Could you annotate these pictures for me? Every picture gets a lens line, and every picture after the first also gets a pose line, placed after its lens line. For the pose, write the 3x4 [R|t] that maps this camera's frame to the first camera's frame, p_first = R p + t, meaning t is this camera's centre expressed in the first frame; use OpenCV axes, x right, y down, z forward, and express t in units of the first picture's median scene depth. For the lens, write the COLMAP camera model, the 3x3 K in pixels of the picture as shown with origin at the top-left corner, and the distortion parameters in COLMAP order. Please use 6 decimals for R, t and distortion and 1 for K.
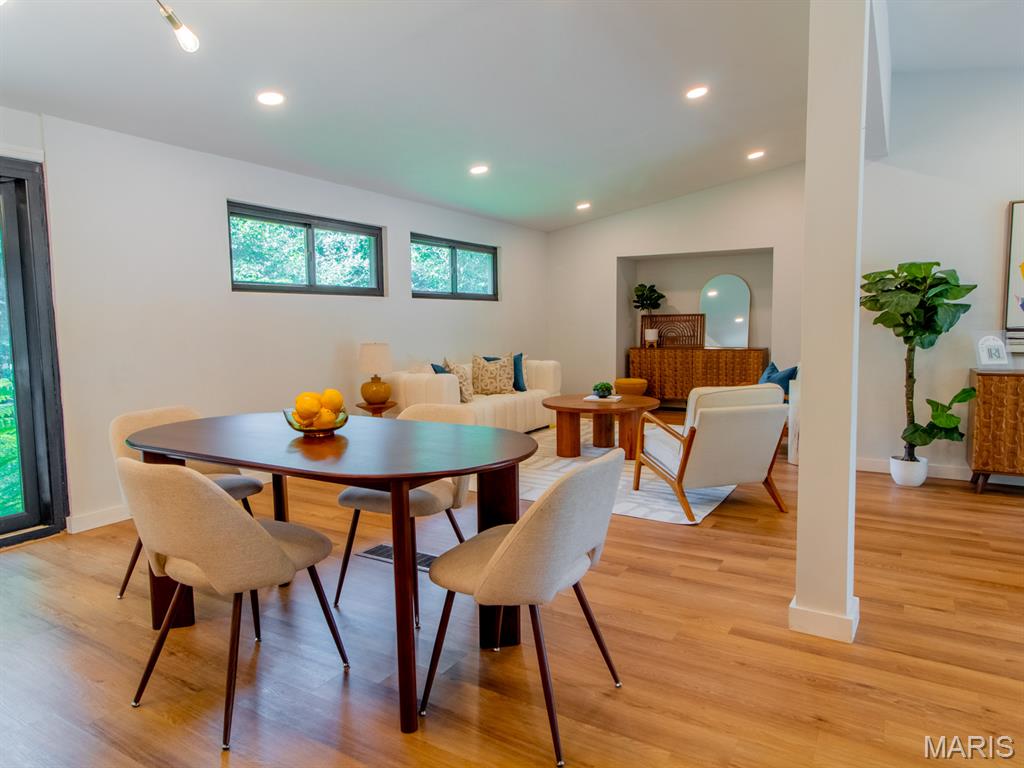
lens RADIAL K [[646.6, 0, 506.4], [0, 646.6, 379.1], [0, 0, 1]] dist [0.001510, 0.001255]
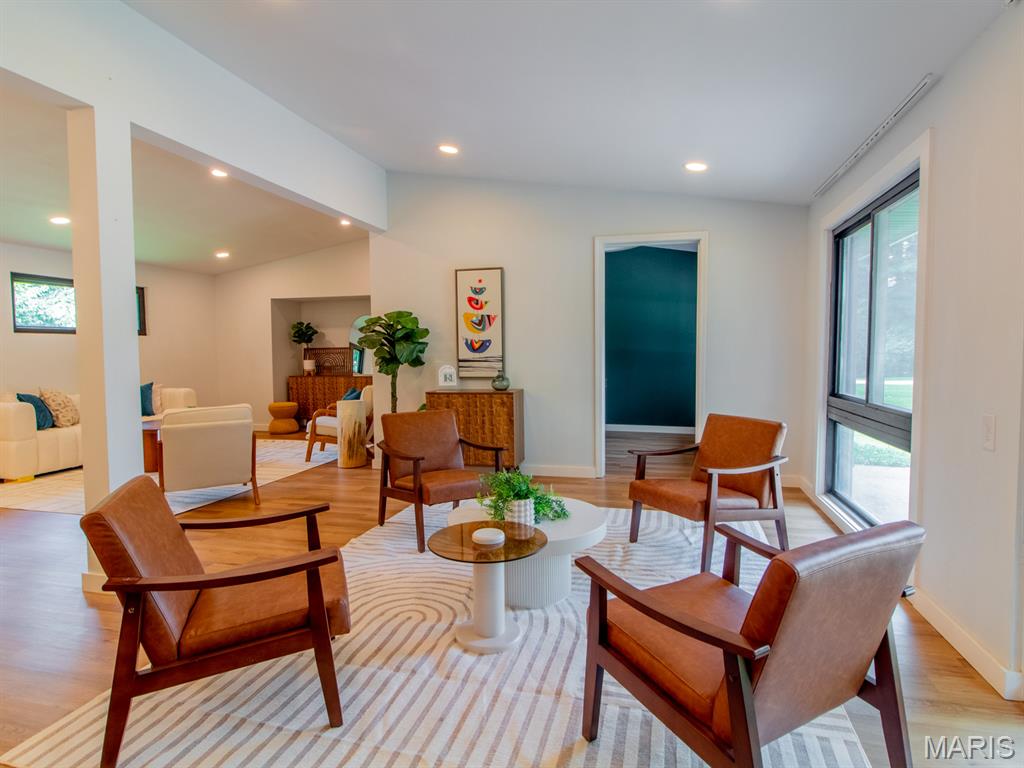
lens RADIAL K [[578.4, 0, 513.1], [0, 578.4, 379.6], [0, 0, 1]] dist [0.002063, 0.000625]
pose [[0.957782, -0.014170, 0.287146, 0.347223], [0.025776, 0.998995, -0.036676, 0.008459], [-0.286338, 0.042529, 0.957184, -0.146442]]
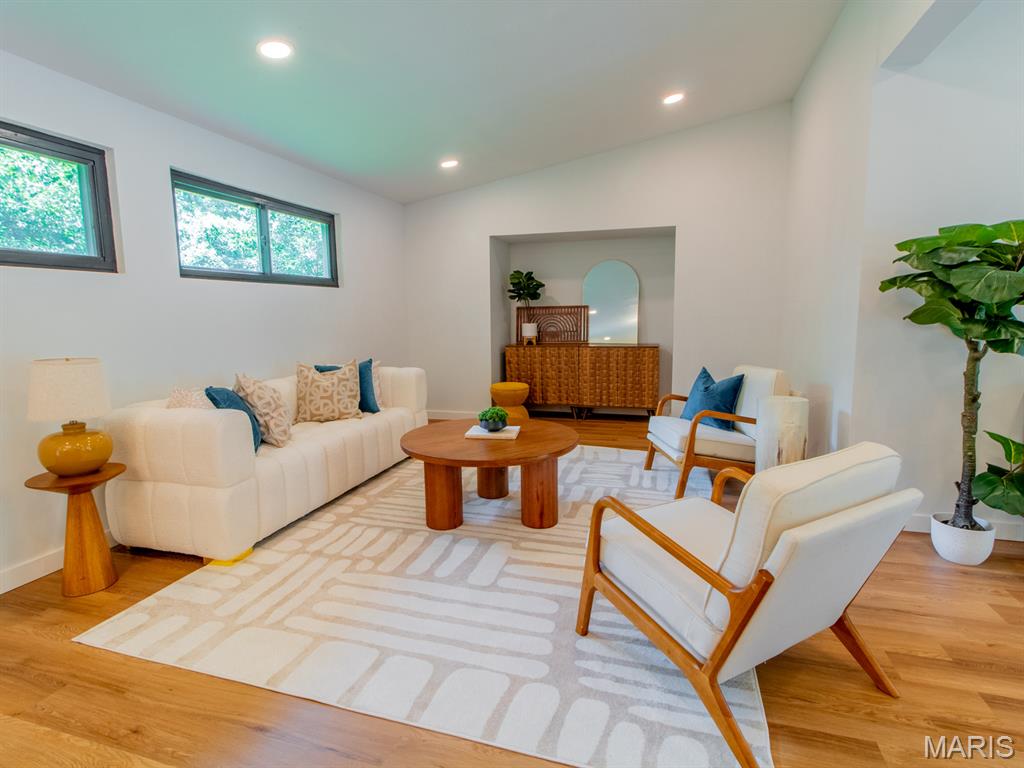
lens RADIAL K [[531.9, 0, 509.7], [0, 531.9, 375.4], [0, 0, 1]] dist [0.003099, 0.000011]
pose [[0.968524, -0.030391, 0.247060, 0.027429], [0.023742, 0.999273, 0.029846, -0.037215], [-0.247787, -0.023041, 0.968540, 0.400383]]
